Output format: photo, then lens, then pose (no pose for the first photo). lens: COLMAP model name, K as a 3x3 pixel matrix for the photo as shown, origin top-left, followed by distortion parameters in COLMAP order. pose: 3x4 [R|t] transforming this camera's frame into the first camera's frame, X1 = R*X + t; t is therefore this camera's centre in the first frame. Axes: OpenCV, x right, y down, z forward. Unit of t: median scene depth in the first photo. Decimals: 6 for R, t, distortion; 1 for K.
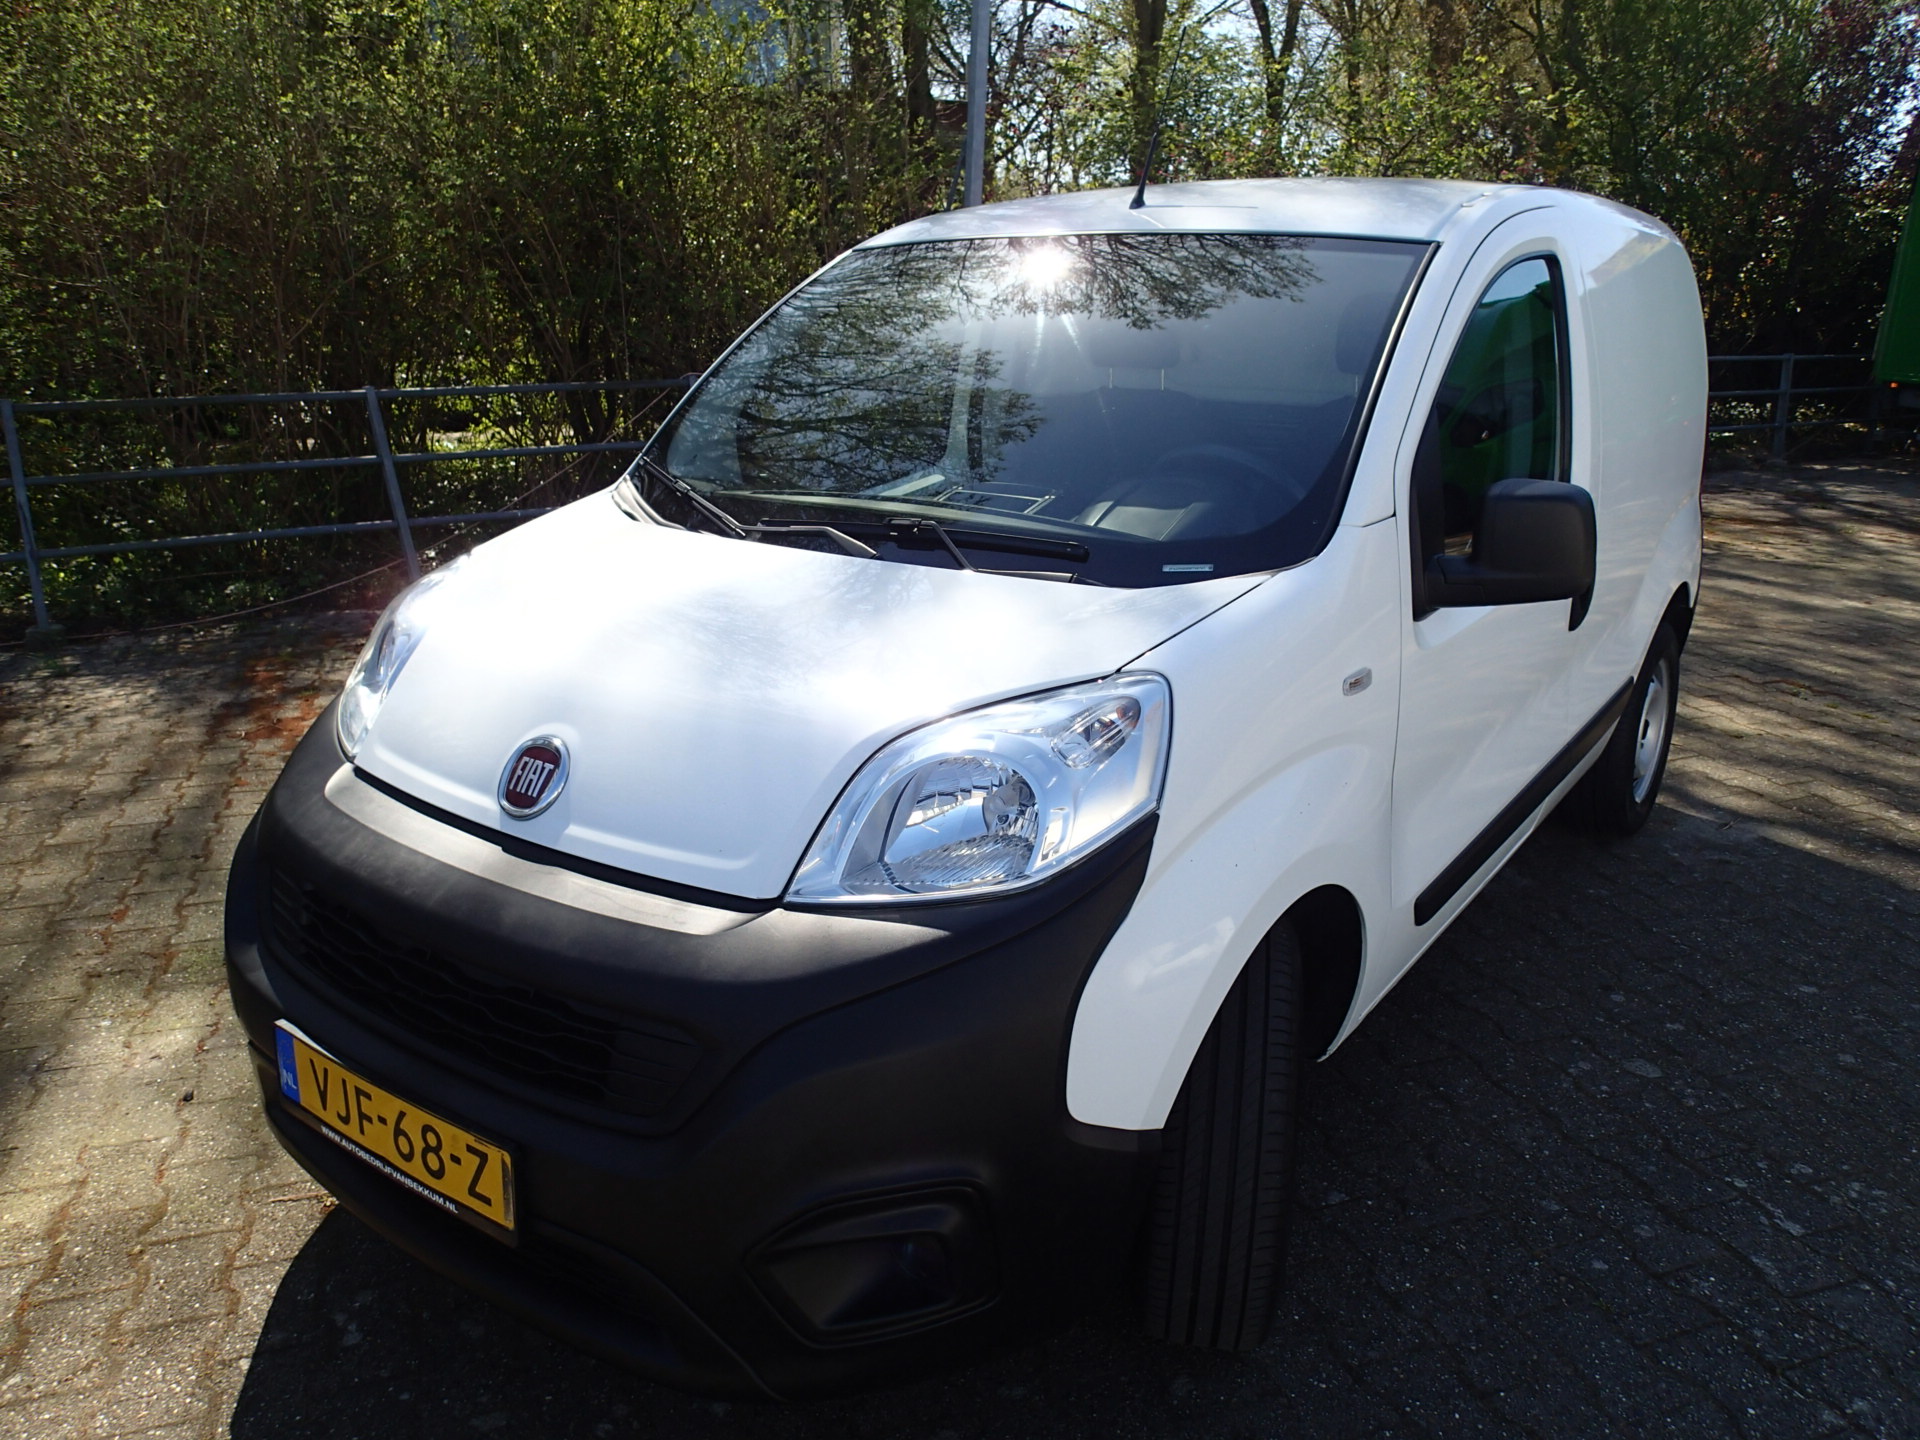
lens RADIAL K [[1430.1, 0, 991.3], [0, 1430.1, 716.9], [0, 0, 1]] dist [0.011193, -0.001520]
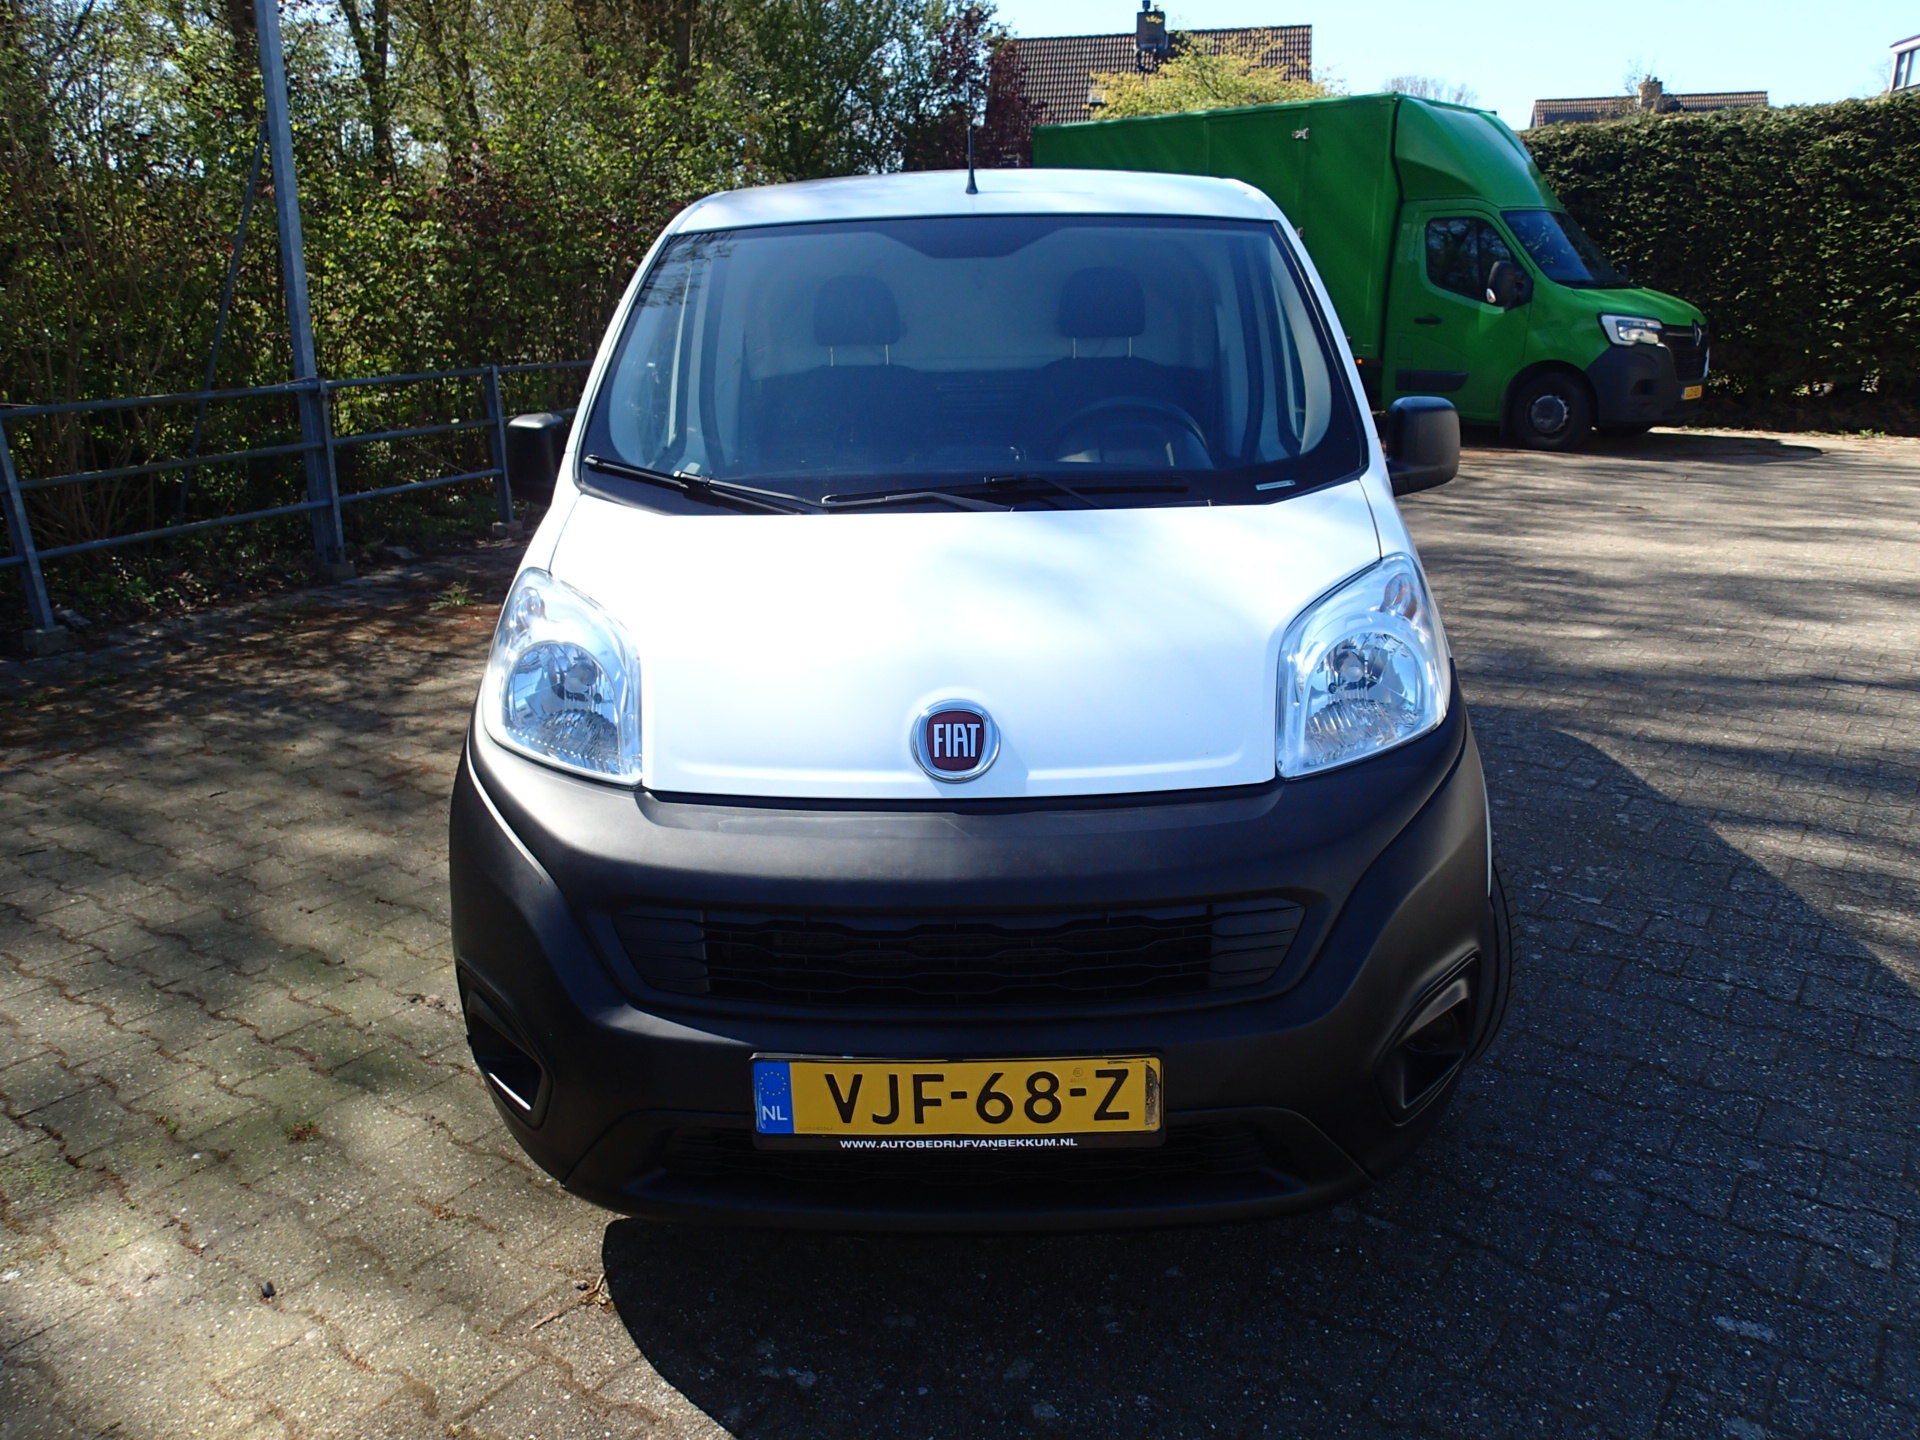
lens RADIAL K [[1430.1, 0, 991.3], [0, 1430.1, 716.9], [0, 0, 1]] dist [0.011193, -0.001520]
pose [[0.817320, -0.186100, 0.545302, -0.842951], [0.184904, 0.981063, 0.057674, -0.027689], [-0.545709, 0.053690, 0.836253, 0.133627]]
